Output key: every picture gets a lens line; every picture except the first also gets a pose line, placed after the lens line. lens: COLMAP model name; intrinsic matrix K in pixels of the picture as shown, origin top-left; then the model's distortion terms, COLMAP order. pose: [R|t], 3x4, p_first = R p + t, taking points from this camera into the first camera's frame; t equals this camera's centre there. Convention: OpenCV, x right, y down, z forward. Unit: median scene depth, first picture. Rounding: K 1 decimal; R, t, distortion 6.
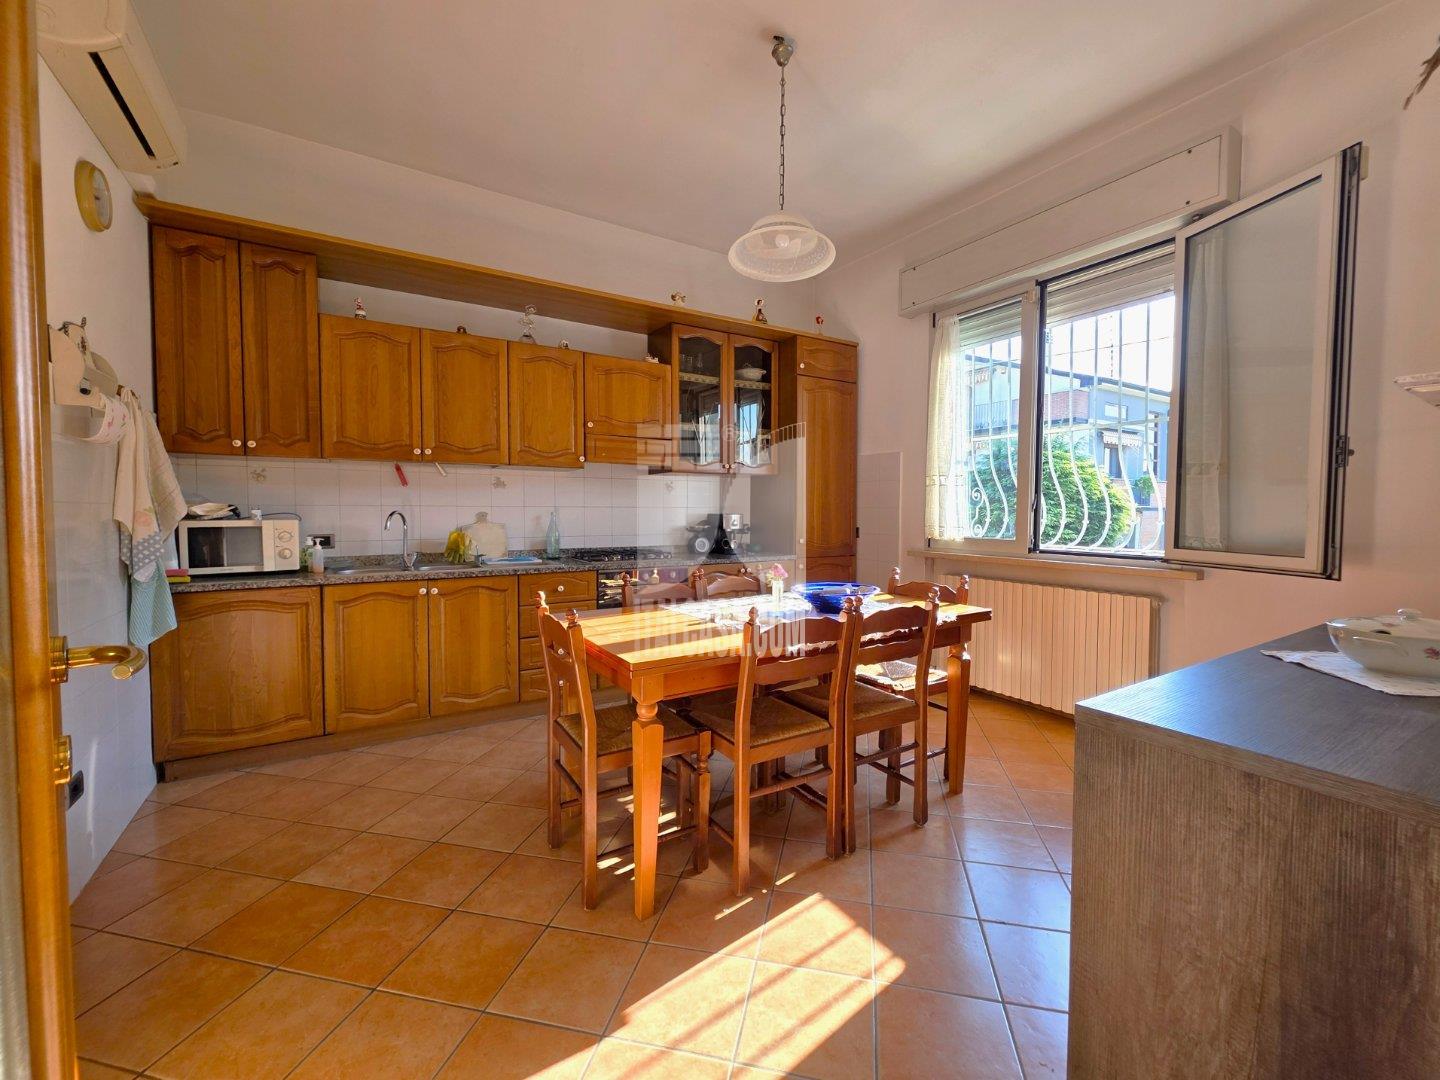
lens RADIAL K [[594.3, 0, 735.2], [0, 594.3, 530.7], [0, 0, 1]] dist [0.000961, 0.000248]
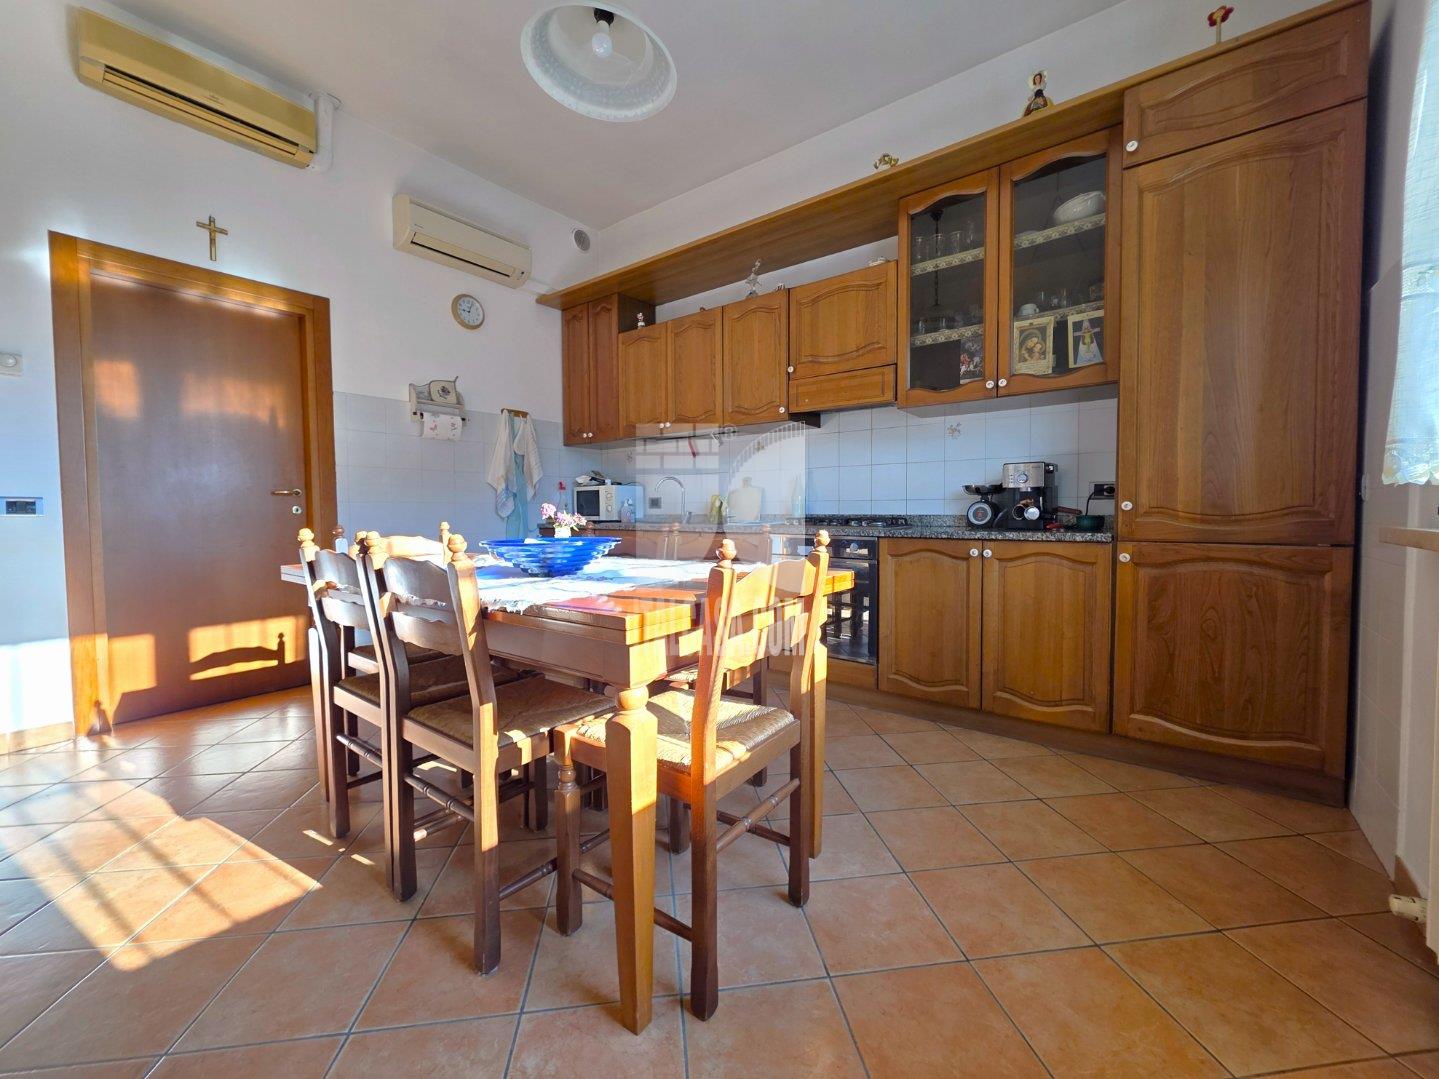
lens RADIAL K [[593.9, 0, 734.6], [0, 593.9, 530.2], [0, 0, 1]] dist [0.000961, 0.000248]
pose [[0.341260, 0.026246, -0.939603, 0.602202], [-0.028281, 0.999444, 0.017646, 0.048461], [0.939544, 0.020551, 0.341812, 0.686551]]
